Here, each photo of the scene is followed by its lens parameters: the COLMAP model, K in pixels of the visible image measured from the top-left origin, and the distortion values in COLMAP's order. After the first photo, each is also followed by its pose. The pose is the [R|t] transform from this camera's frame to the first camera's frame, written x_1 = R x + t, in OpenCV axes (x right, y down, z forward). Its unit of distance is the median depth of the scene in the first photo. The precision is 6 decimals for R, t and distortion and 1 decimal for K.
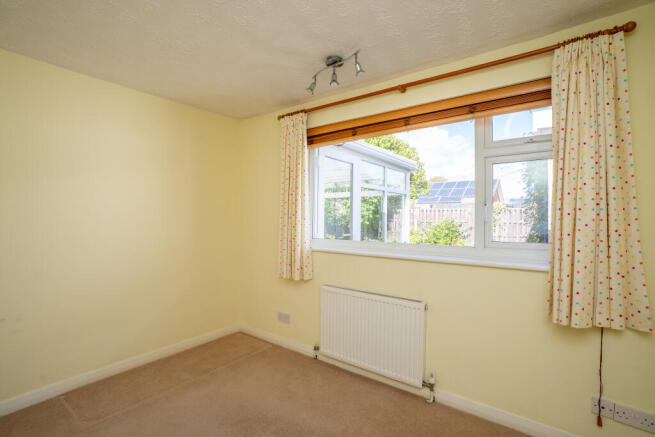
lens RADIAL K [[312.5, 0, 324.9], [0, 312.5, 219.1], [0, 0, 1]] dist [-0.061853, 0.023810]
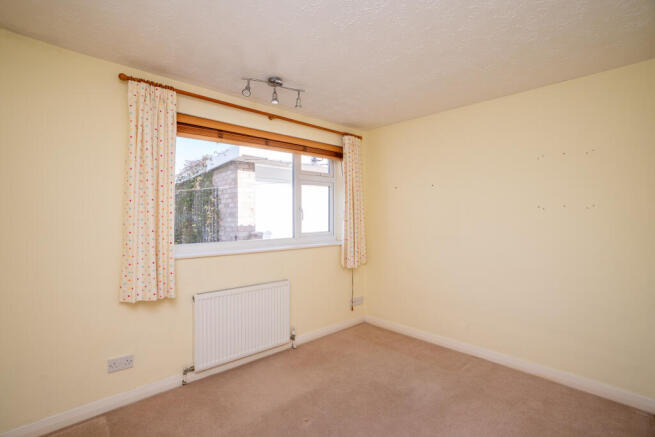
lens RADIAL K [[312.5, 0, 324.9], [0, 312.5, 219.1], [0, 0, 1]] dist [-0.061853, 0.023810]
pose [[0.154428, -0.010101, 0.987952, -1.020637], [0.014678, 0.999861, 0.007929, -0.008351], [-0.987895, 0.013277, 0.154555, 0.615122]]
